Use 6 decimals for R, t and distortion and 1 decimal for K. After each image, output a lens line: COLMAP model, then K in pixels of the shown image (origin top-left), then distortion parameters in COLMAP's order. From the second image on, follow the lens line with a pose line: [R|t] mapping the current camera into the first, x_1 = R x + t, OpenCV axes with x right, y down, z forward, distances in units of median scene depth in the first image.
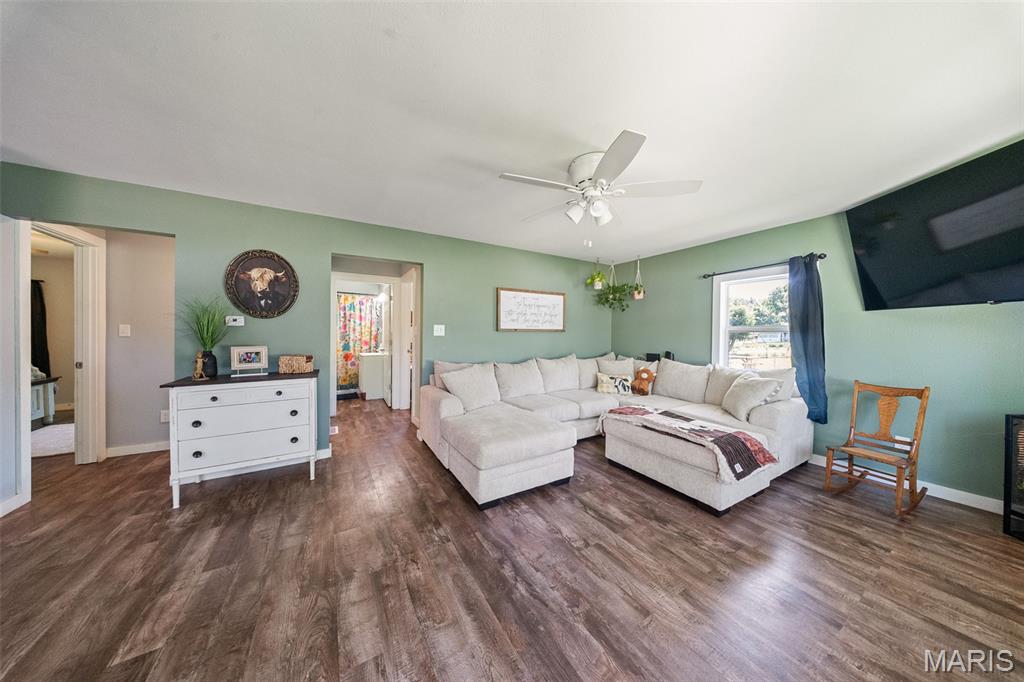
lens RADIAL K [[295.5, 0, 512.0], [0, 295.5, 341.0], [0, 0, 1]] dist [0.000148, -0.000003]
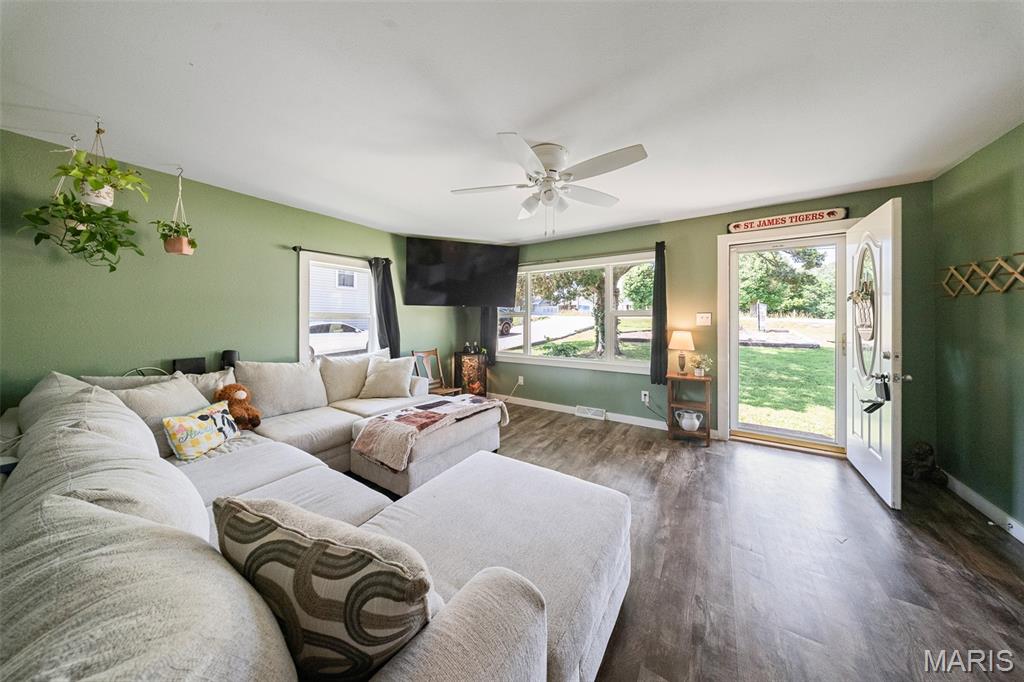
lens RADIAL K [[308.4, 0, 512.6], [0, 308.4, 315.7], [0, 0, 1]] dist [-0.000072, -0.000015]
pose [[-0.425249, -0.000221, 0.905076, -0.526701], [0.019758, 0.999759, 0.009527, -0.053268], [-0.904861, 0.021934, -0.425142, 1.259965]]
